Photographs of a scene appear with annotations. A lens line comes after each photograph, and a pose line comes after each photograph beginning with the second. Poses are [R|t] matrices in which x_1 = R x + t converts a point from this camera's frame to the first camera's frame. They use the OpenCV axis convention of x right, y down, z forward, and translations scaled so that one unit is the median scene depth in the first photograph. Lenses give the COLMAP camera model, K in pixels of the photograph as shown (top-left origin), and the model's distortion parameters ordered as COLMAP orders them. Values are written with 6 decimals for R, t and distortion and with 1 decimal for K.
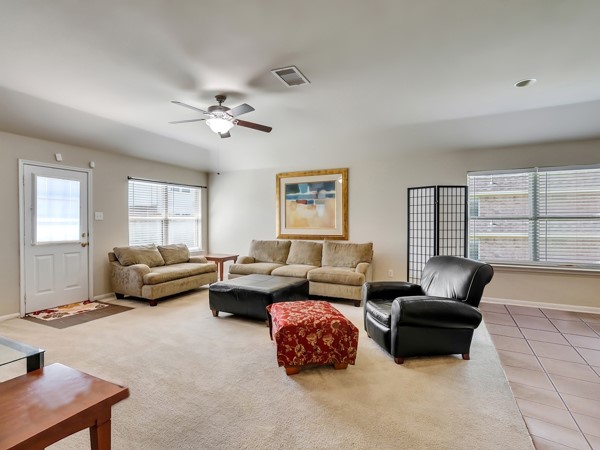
lens RADIAL K [[306.9, 0, 295.6], [0, 306.9, 224.9], [0, 0, 1]] dist [-0.008194, 0.006125]
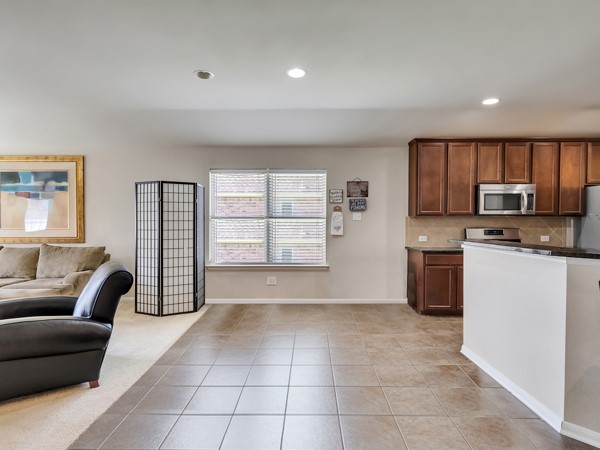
lens RADIAL K [[306.9, 0, 295.9], [0, 306.9, 224.5], [0, 0, 1]] dist [-0.008194, 0.006125]
pose [[0.907732, -0.001553, 0.419548, 0.405606], [0.000868, 0.999998, 0.001825, -0.001289], [-0.419550, -0.001293, 0.907731, 0.010996]]
